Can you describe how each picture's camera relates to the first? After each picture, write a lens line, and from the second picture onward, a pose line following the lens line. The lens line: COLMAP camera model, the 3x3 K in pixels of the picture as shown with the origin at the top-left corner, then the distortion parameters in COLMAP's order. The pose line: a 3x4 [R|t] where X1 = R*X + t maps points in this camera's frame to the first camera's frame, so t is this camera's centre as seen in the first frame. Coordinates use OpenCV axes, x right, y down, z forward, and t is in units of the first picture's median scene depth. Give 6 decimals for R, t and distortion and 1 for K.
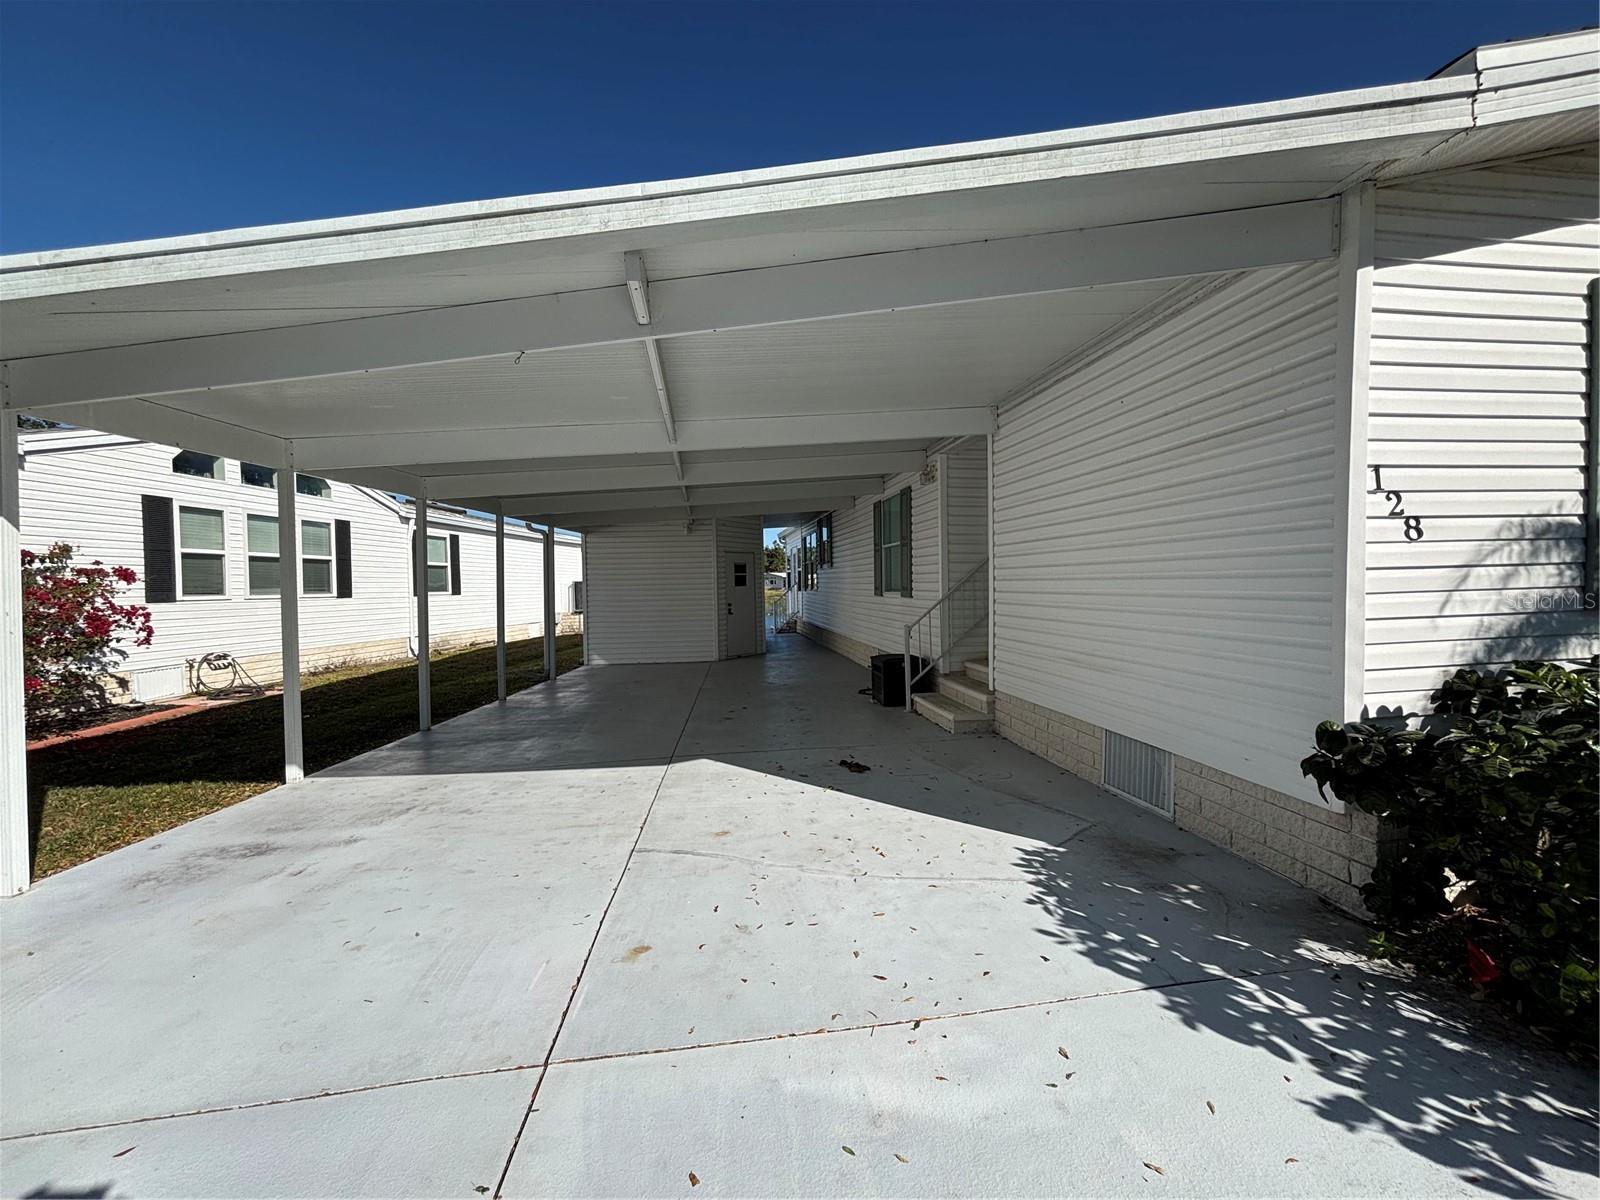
lens RADIAL K [[646.6, 0, 797.1], [0, 646.6, 602.4], [0, 0, 1]] dist [-0.002415, -0.000057]
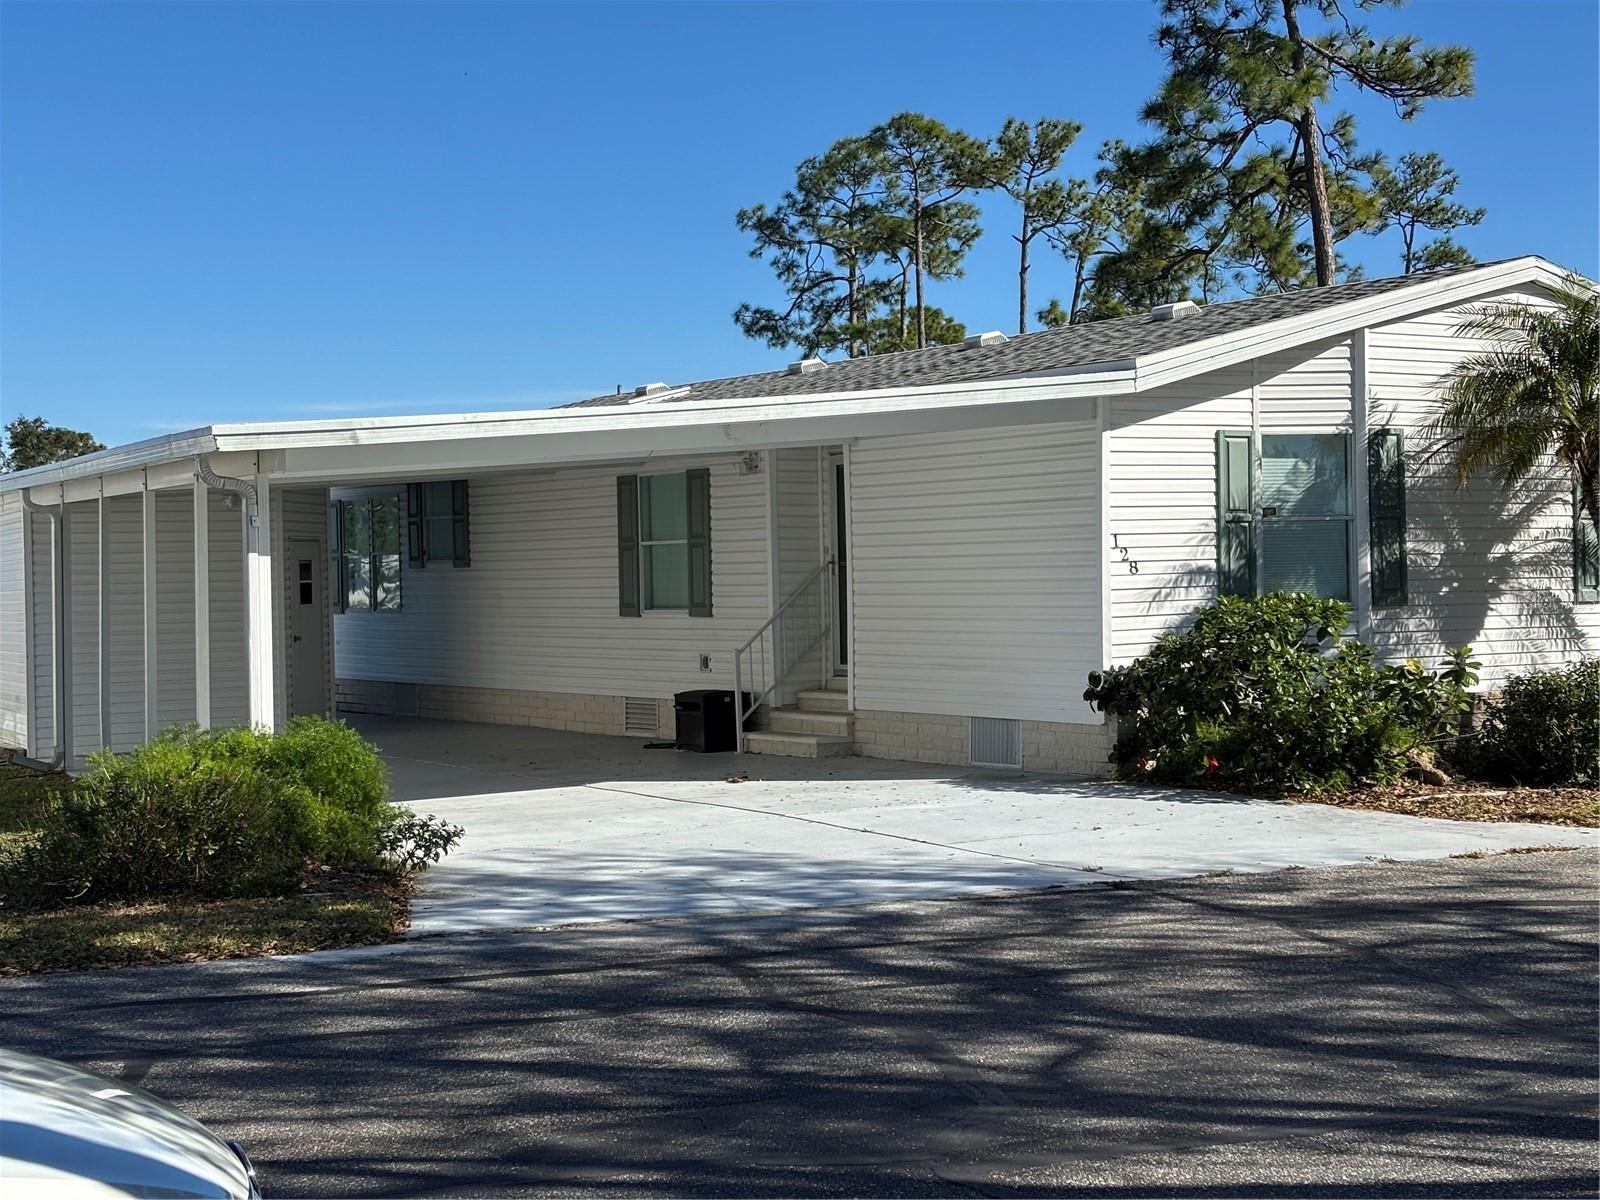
lens RADIAL K [[2435.4, 0, 800.0], [0, 2435.4, 600.0], [0, 0, 1]] dist [0.036522, 0.012379]
pose [[0.900598, -0.004868, 0.434625, -1.655805], [0.016238, 0.999616, -0.022451, 0.066335], [-0.434349, 0.027277, 0.900332, -2.745312]]
